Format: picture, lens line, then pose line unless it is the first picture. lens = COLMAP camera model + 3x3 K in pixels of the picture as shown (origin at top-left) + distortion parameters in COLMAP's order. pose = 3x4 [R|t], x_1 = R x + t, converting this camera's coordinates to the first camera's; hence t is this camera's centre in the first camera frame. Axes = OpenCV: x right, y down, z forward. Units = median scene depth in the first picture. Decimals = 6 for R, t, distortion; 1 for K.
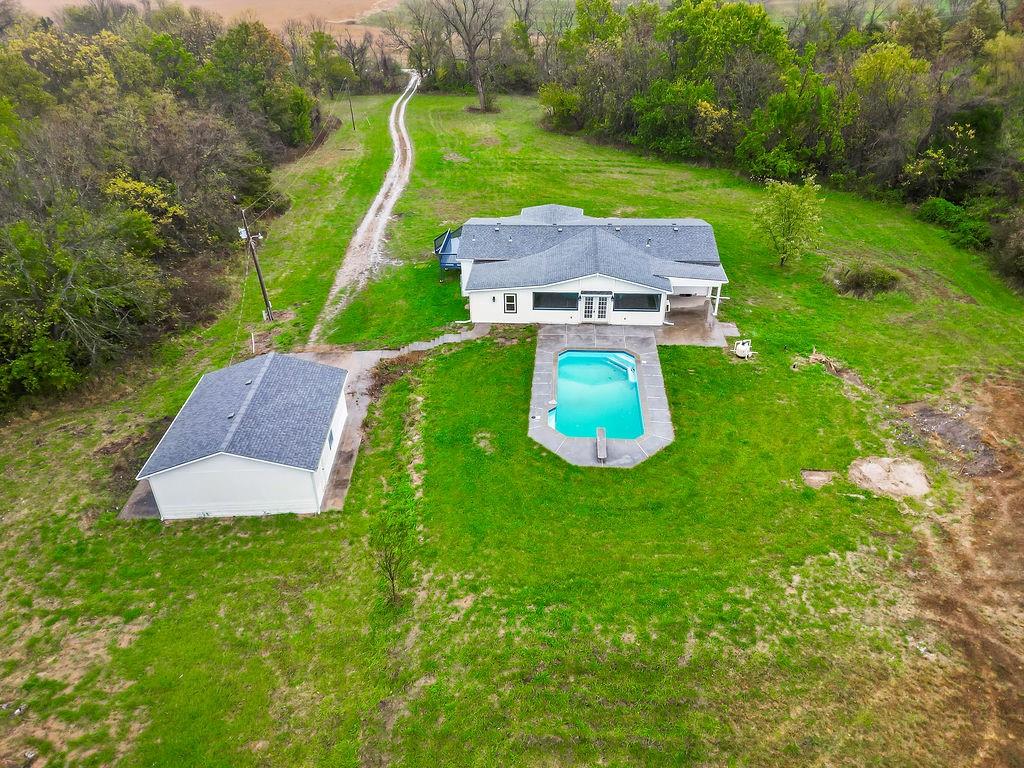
lens RADIAL K [[709.5, 0, 512.0], [0, 709.5, 384.0], [0, 0, 1]] dist [0.053473, -0.003787]
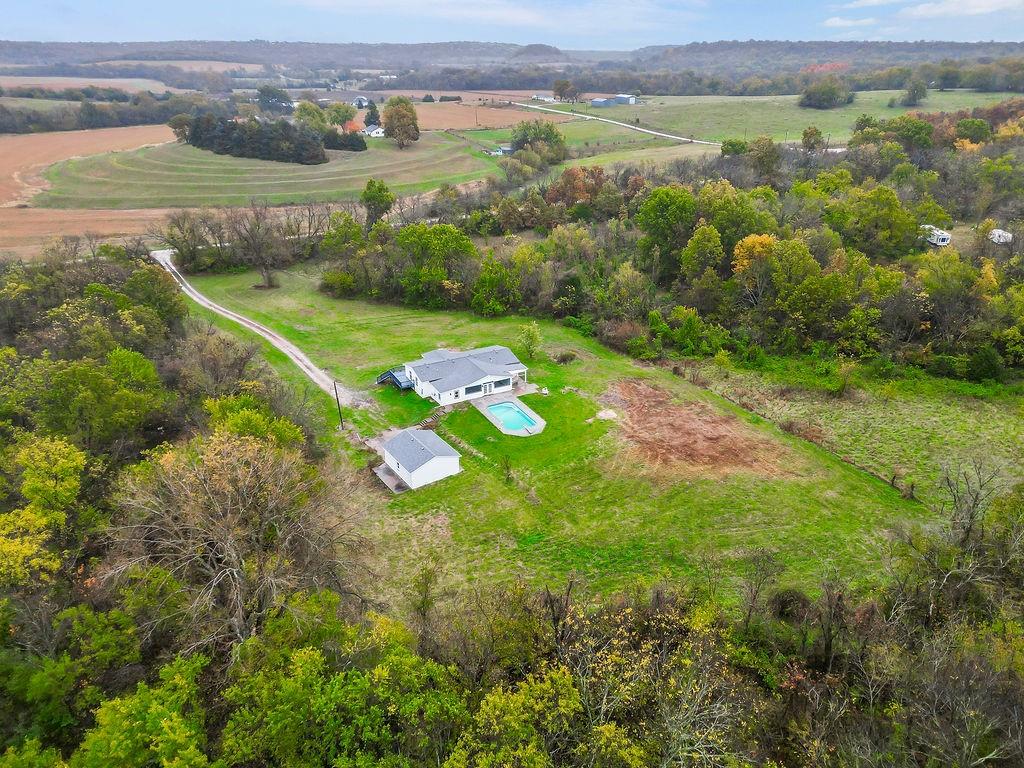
lens RADIAL K [[709.5, 0, 512.0], [0, 709.5, 384.0], [0, 0, 1]] dist [0.053473, -0.003787]
pose [[0.847007, -0.211536, 0.487681, -1.040255], [0.270551, 0.961249, -0.052944, 0.033020], [-0.457583, 0.176787, 0.871415, -1.240114]]
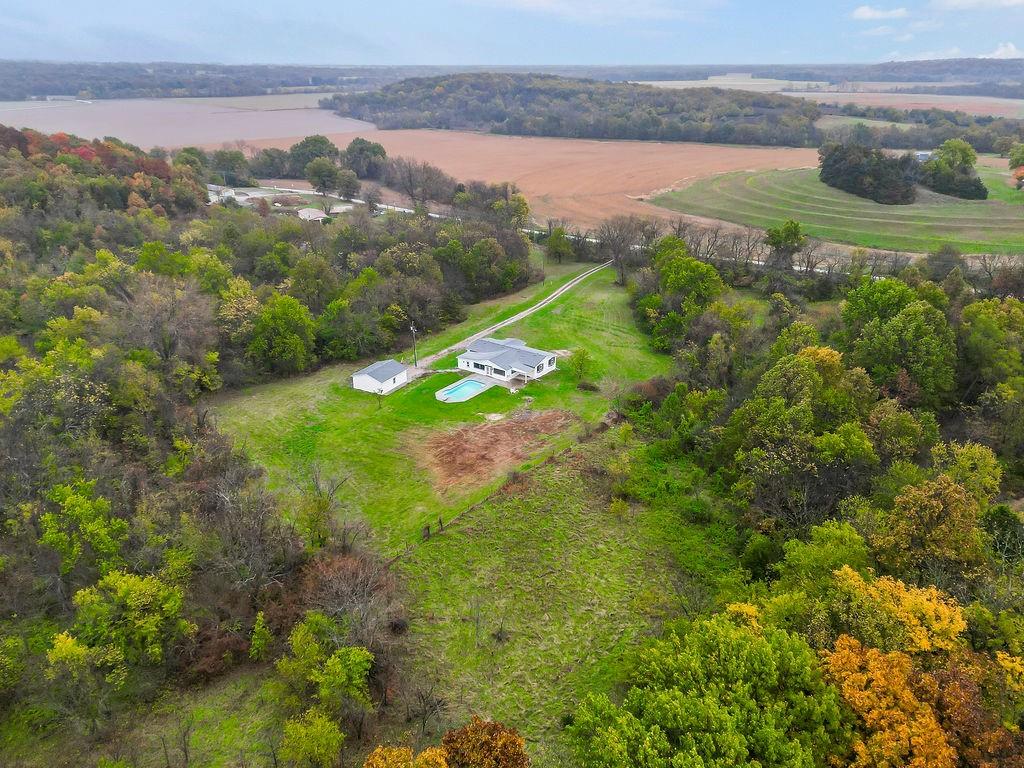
lens RADIAL K [[709.5, 0, 512.0], [0, 709.5, 384.0], [0, 0, 1]] dist [0.053473, -0.003787]
pose [[0.852145, 0.222581, -0.473610, 1.771894], [-0.285619, 0.956168, -0.064534, 0.129170], [0.438486, 0.190265, 0.878367, -1.802627]]
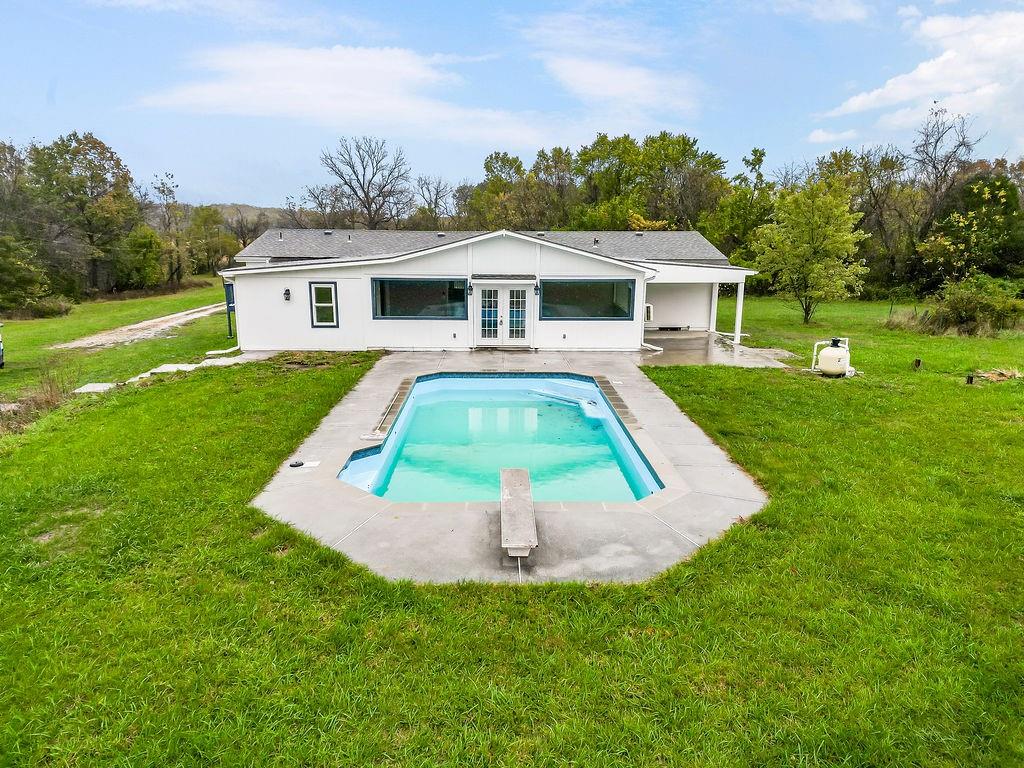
lens RADIAL K [[709.5, 0, 512.0], [0, 709.5, 384.0], [0, 0, 1]] dist [0.053473, -0.003787]
pose [[0.994970, -0.004675, 0.100060, 0.075673], [0.037140, 0.944931, -0.325154, 0.096809], [-0.093029, 0.327235, 0.940352, 0.567772]]
